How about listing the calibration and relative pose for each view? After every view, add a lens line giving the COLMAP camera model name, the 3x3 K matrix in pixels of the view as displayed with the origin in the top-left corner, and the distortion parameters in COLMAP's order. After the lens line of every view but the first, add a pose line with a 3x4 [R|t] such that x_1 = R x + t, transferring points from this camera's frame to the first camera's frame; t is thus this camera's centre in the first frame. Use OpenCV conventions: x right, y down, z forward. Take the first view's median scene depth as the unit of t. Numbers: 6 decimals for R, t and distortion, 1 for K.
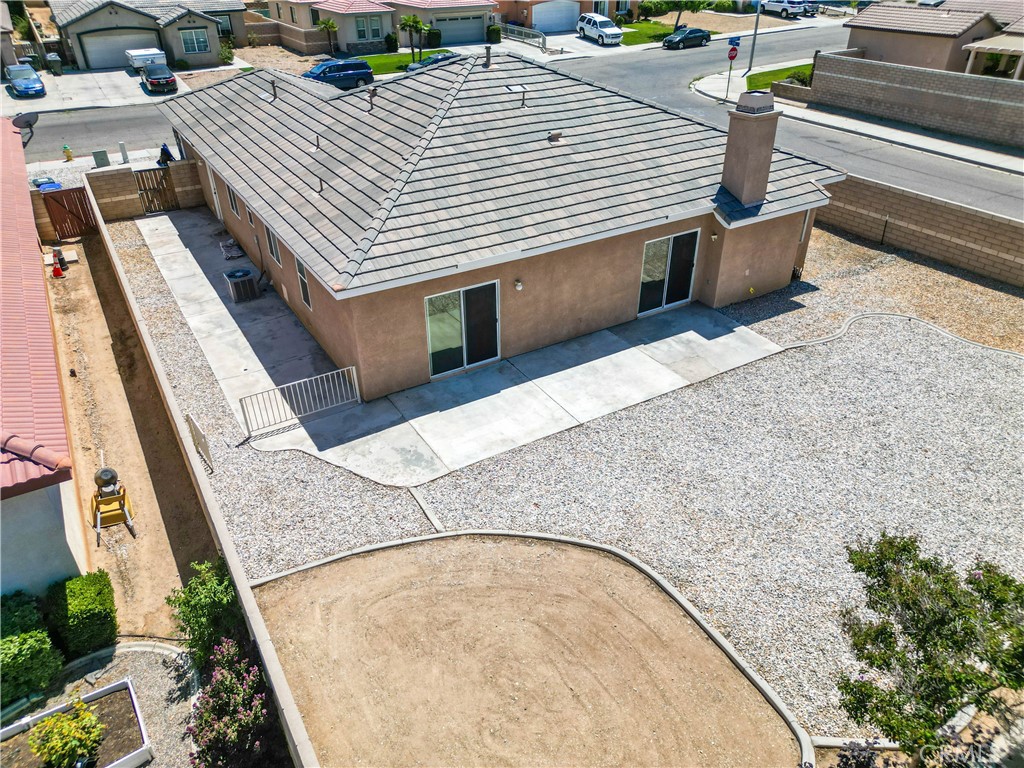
lens RADIAL K [[721.8, 0, 512.0], [0, 721.8, 384.0], [0, 0, 1]] dist [0.055155, -0.053861]
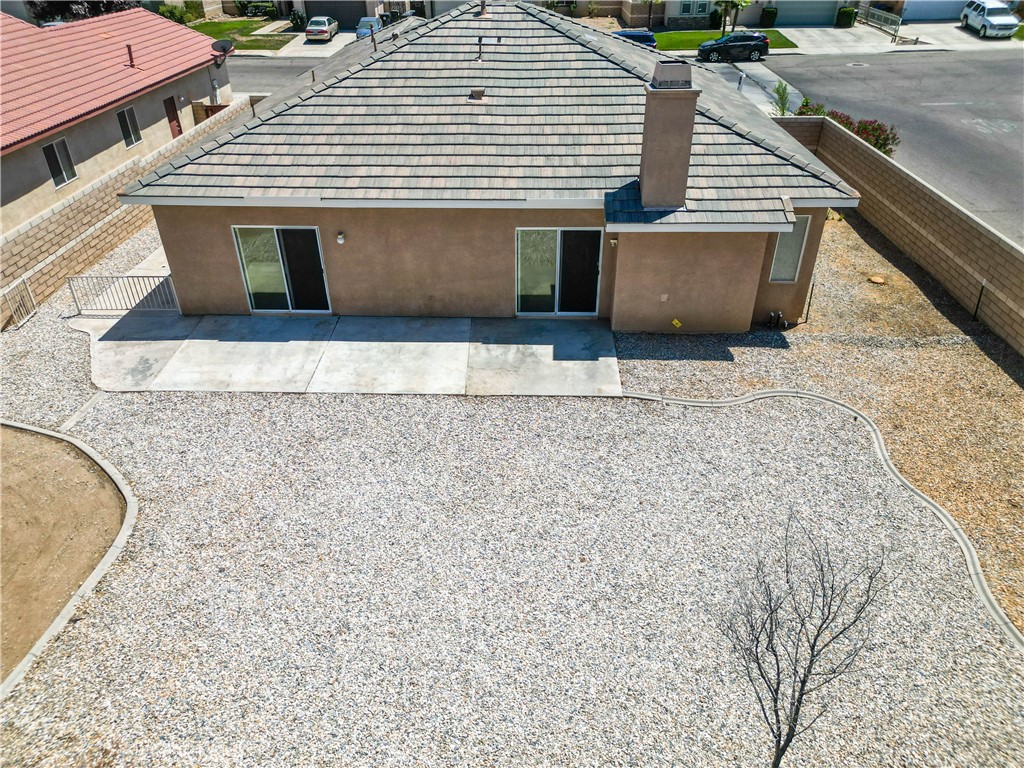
lens RADIAL K [[726.5, 0, 512.0], [0, 726.5, 384.0], [0, 0, 1]] dist [0.038314, -0.009596]
pose [[0.840518, 0.290776, -0.457142, 0.625672], [-0.285129, 0.954878, 0.083126, -0.090628], [0.460686, 0.060476, 0.885501, 0.256400]]
